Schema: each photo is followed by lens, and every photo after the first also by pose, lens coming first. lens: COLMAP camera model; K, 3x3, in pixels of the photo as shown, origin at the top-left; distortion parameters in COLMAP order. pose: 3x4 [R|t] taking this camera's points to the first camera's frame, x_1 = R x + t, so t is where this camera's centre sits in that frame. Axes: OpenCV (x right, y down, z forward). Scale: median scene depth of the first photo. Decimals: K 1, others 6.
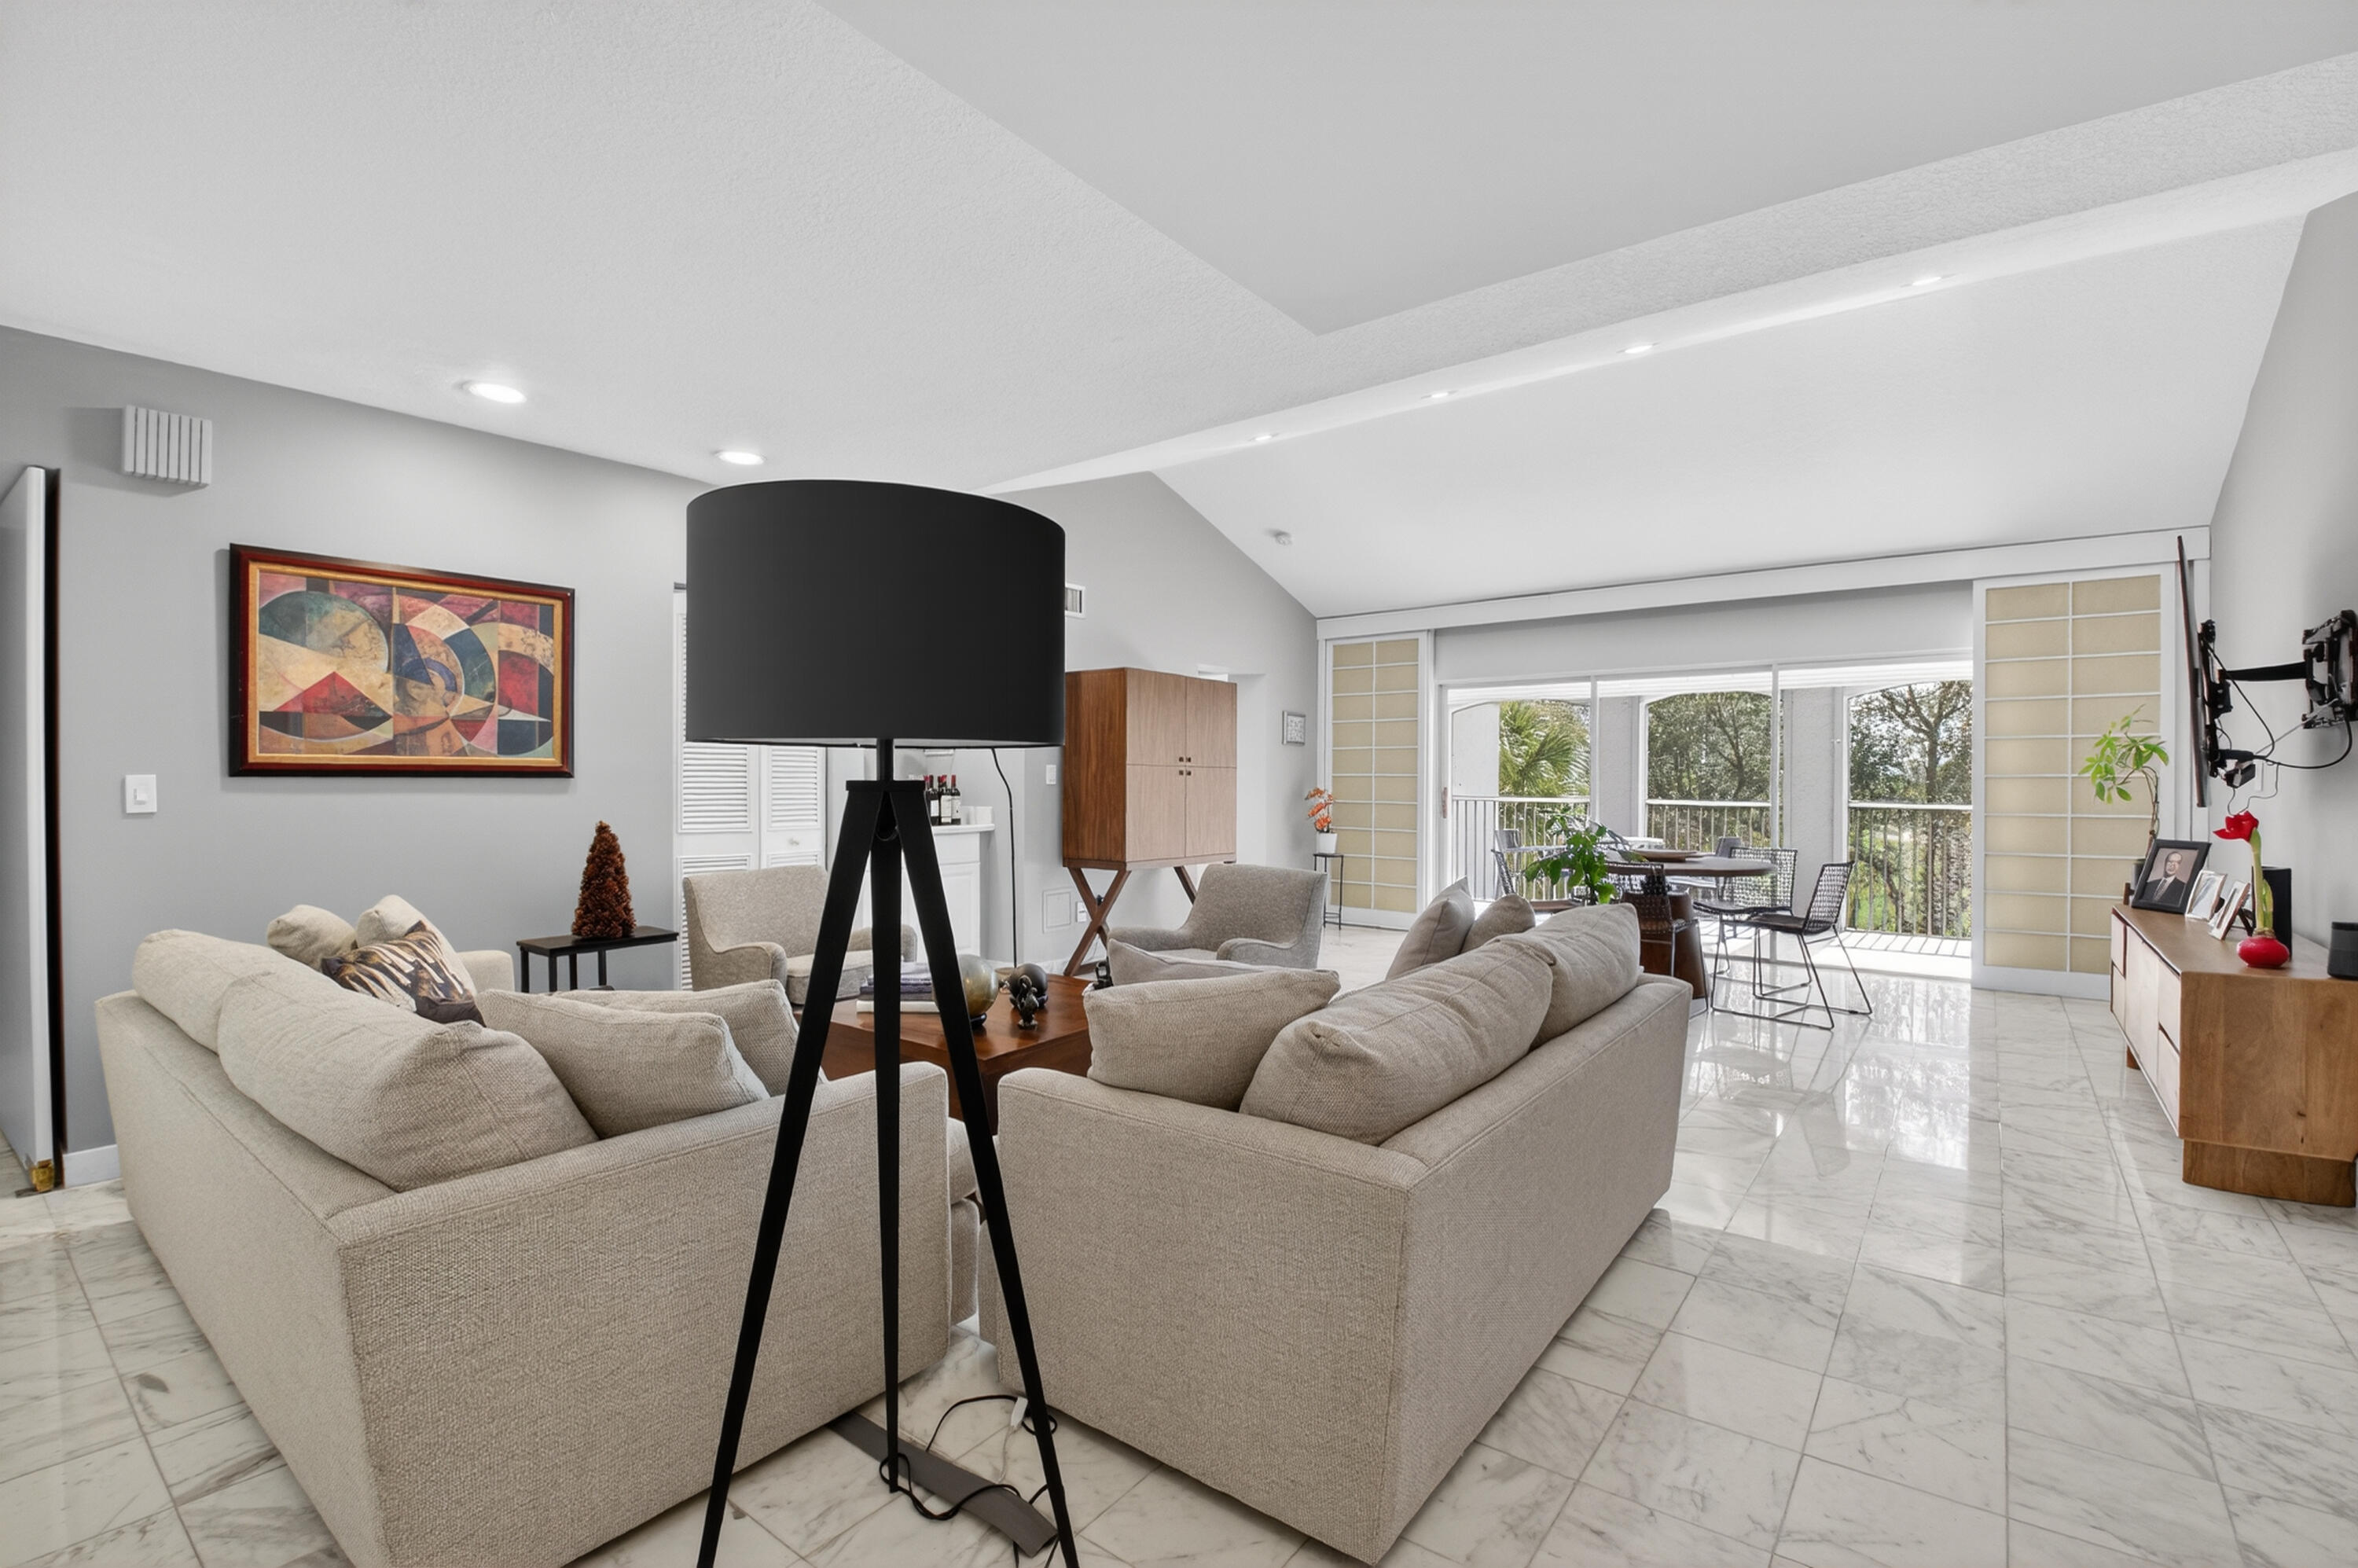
lens RADIAL K [[1052.1, 0, 1174.2], [0, 1052.1, 781.6], [0, 0, 1]] dist [0.011529, -0.028076]
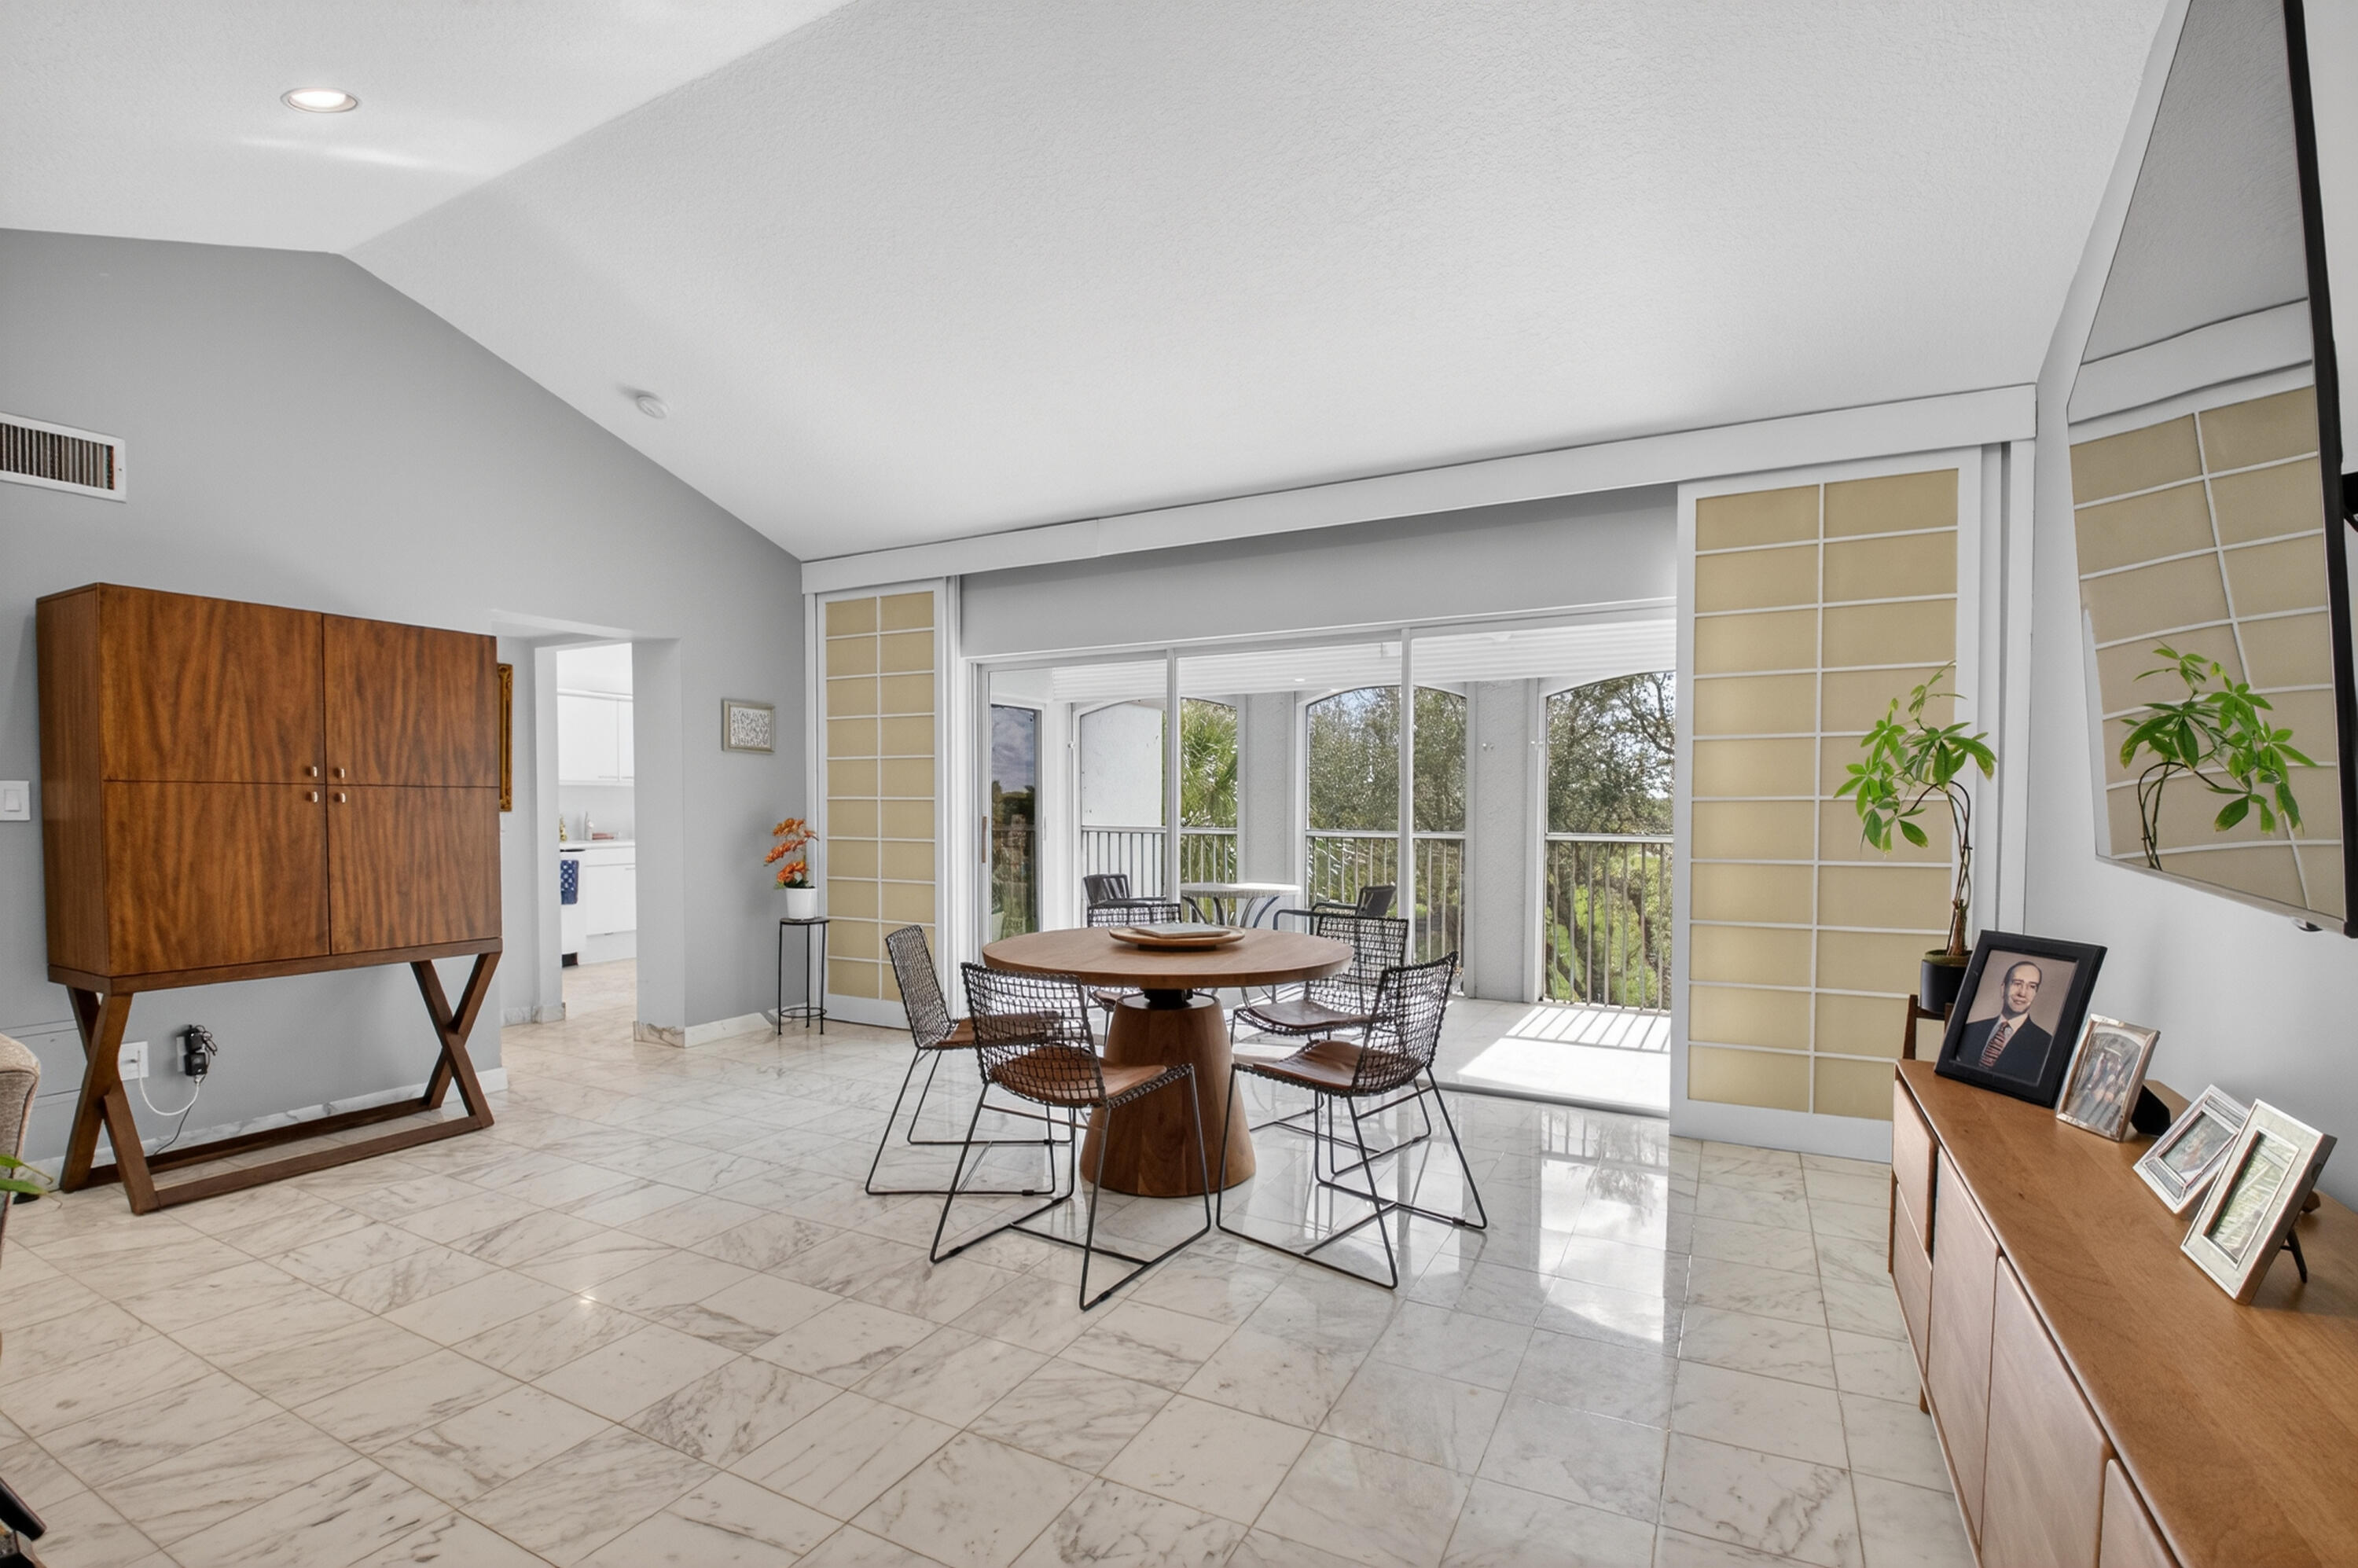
lens RADIAL K [[1055.6, 0, 1181.8], [0, 1055.6, 835.2], [0, 0, 1]] dist [0.010192, -0.028784]
pose [[0.984576, -0.007946, 0.174774, 0.534959], [0.002839, 0.999562, 0.029452, -0.004817], [-0.174932, -0.028502, 0.984168, 0.635087]]
